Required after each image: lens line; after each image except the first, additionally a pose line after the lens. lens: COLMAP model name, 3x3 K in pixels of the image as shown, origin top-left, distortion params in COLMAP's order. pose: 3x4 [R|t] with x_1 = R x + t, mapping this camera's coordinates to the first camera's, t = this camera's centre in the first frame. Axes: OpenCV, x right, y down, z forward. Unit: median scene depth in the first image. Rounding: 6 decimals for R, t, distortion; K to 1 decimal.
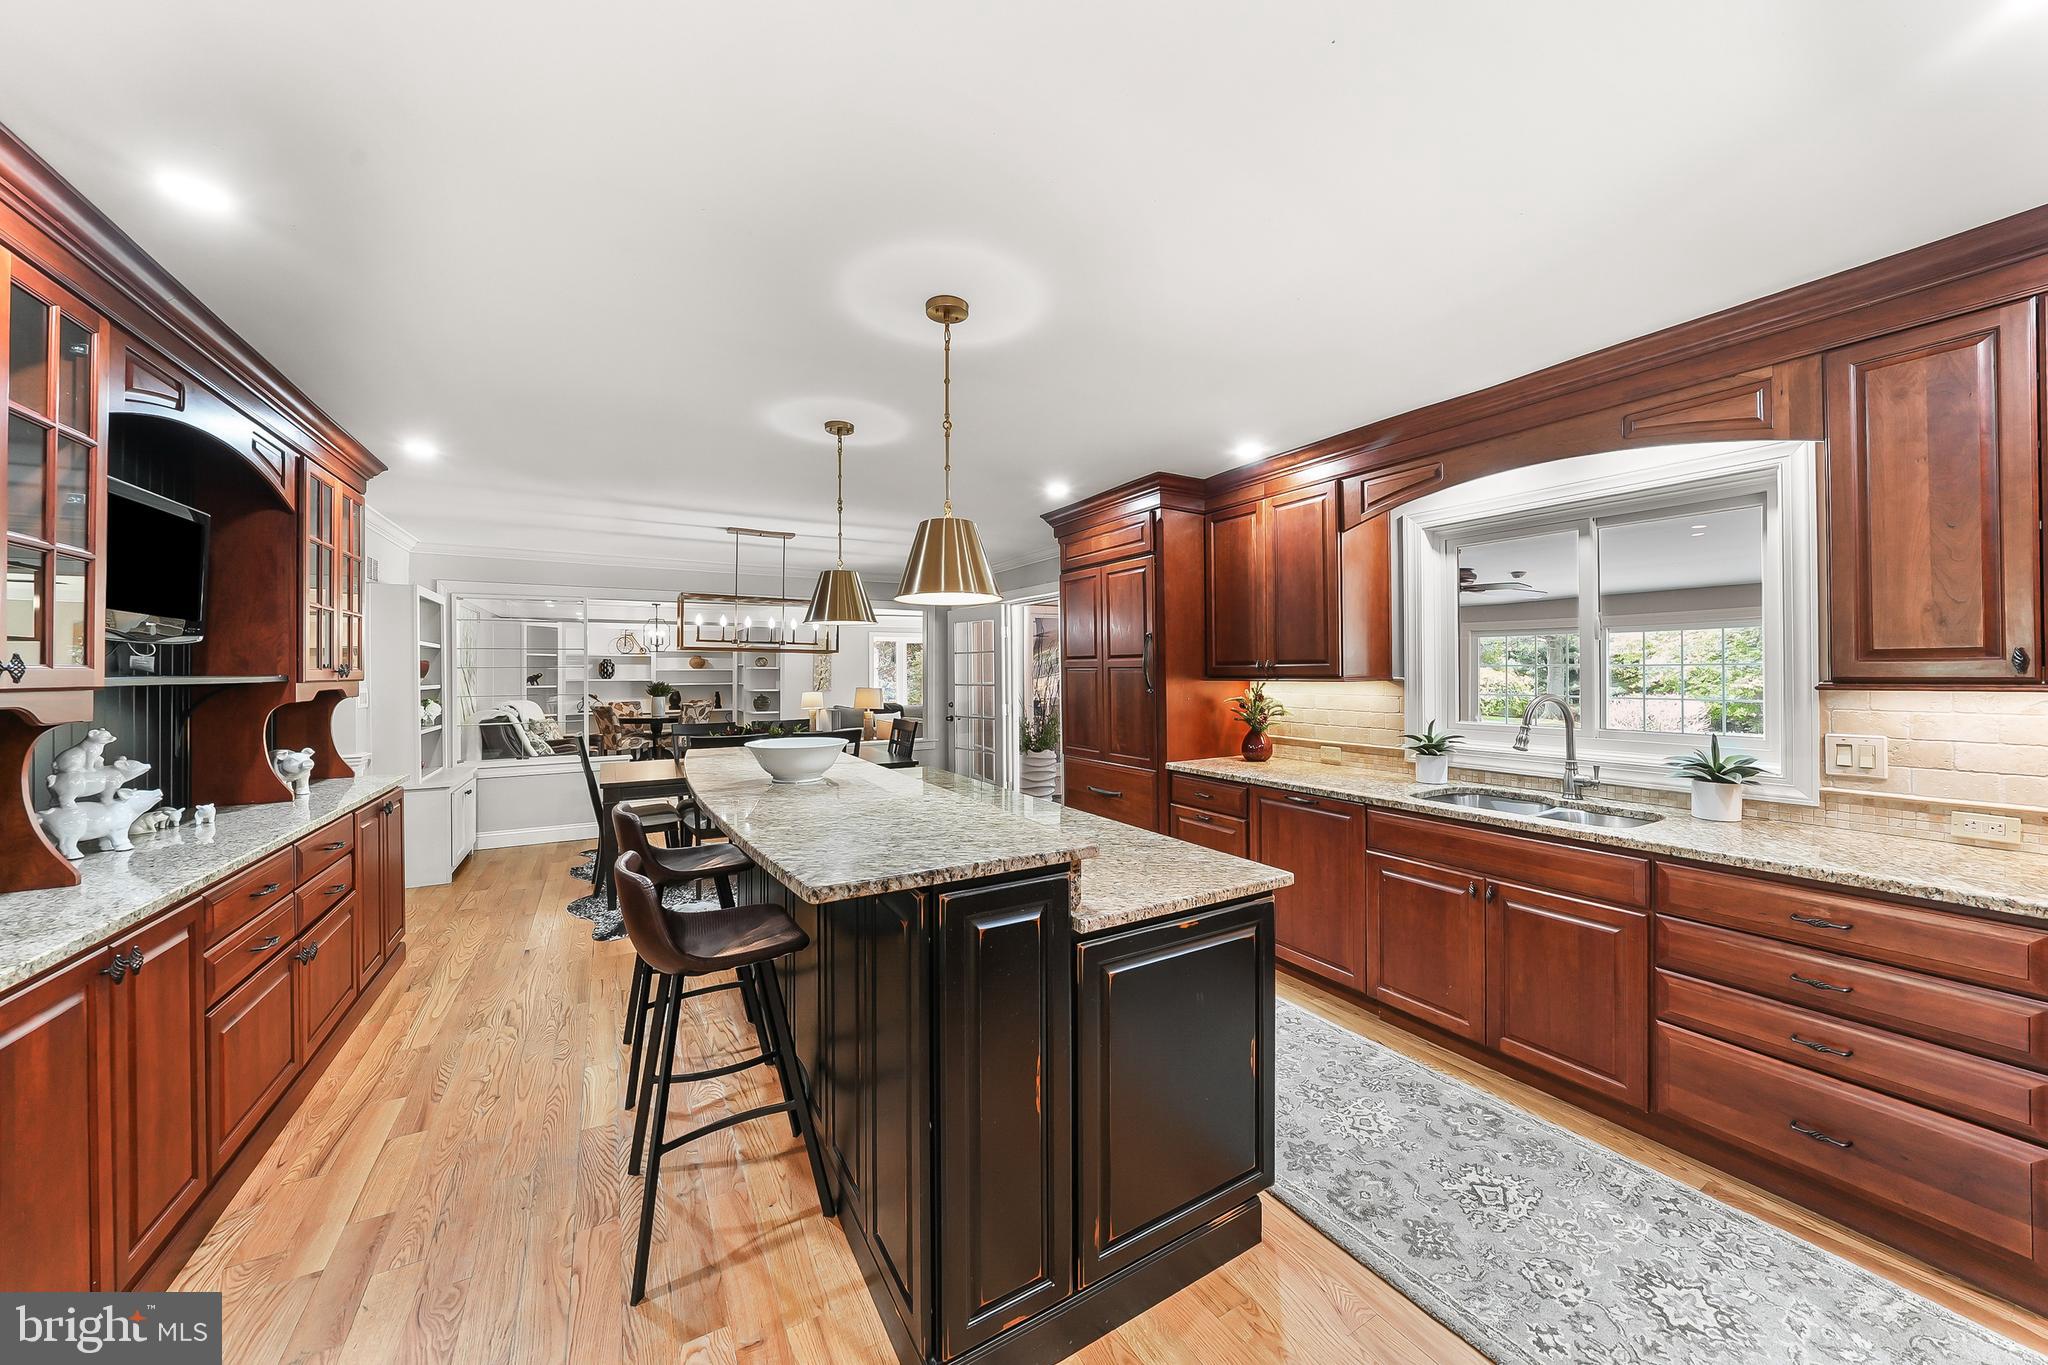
lens RADIAL K [[716.1, 0, 1034.6], [0, 716.1, 669.1], [0, 0, 1]] dist [-0.001102, -0.000026]
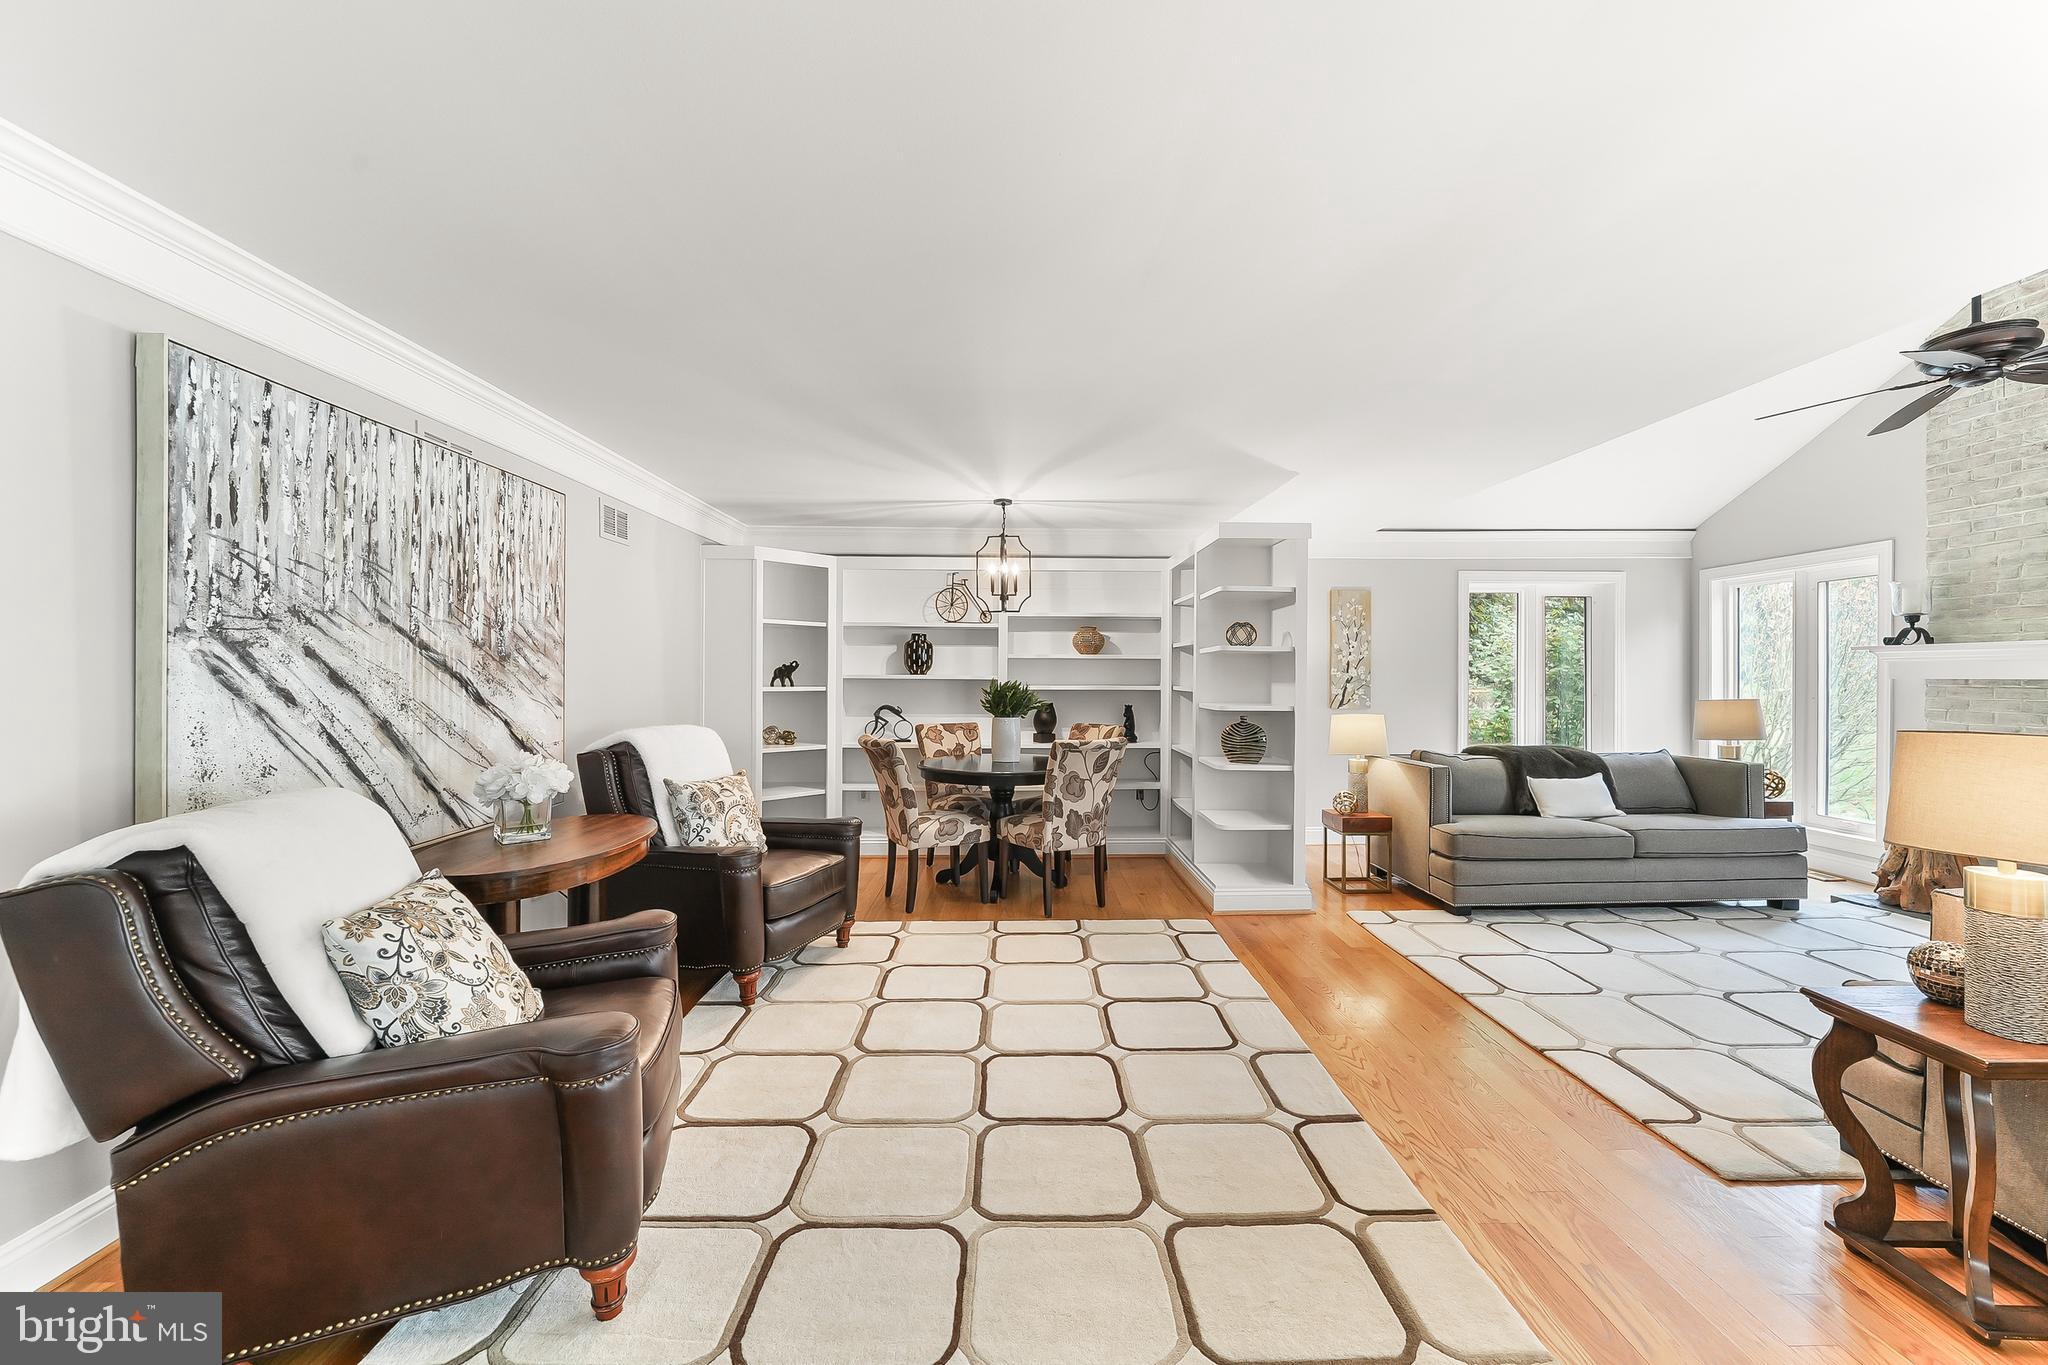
lens RADIAL K [[773.0, 0, 1030.4], [0, 773.0, 673.1], [0, 0, 1]] dist [-0.004292, -0.000076]
pose [[0.872837, 0.006061, -0.487974, -0.626581], [-0.004886, 0.999981, 0.003682, 0.023612], [0.487987, -0.000829, 0.872850, 1.316345]]
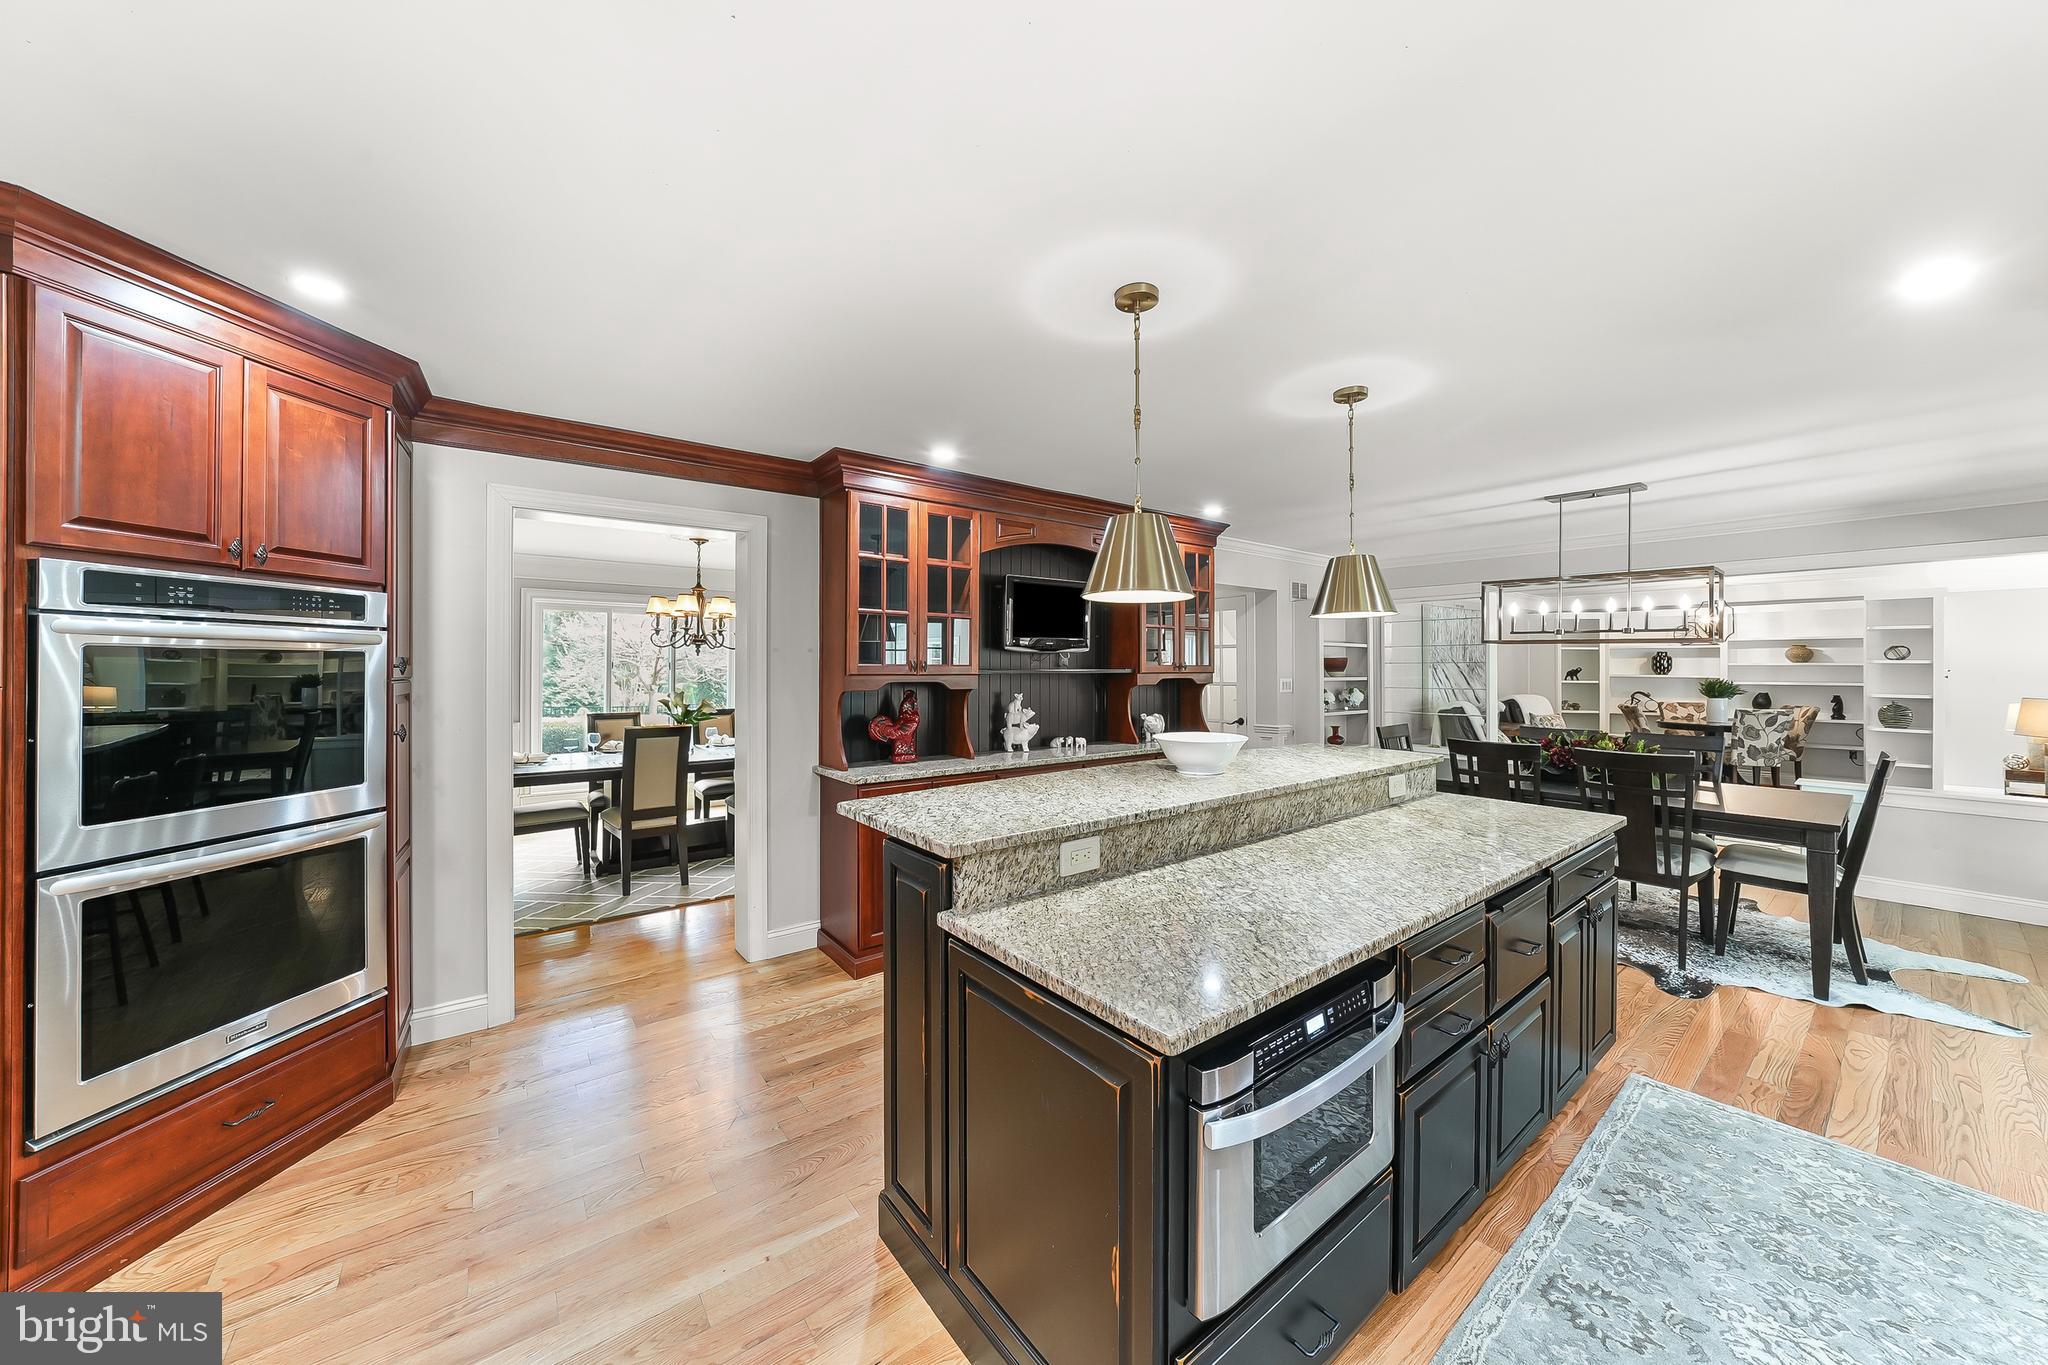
lens RADIAL K [[715.0, 0, 1032.2], [0, 715.0, 659.8], [0, 0, 1]] dist [-0.011192, 0.000103]
pose [[0.130562, -0.005002, -0.991428, 0.341441], [0.001616, 0.999987, -0.004832, -0.003325], [0.991439, -0.000972, 0.130569, 0.308196]]
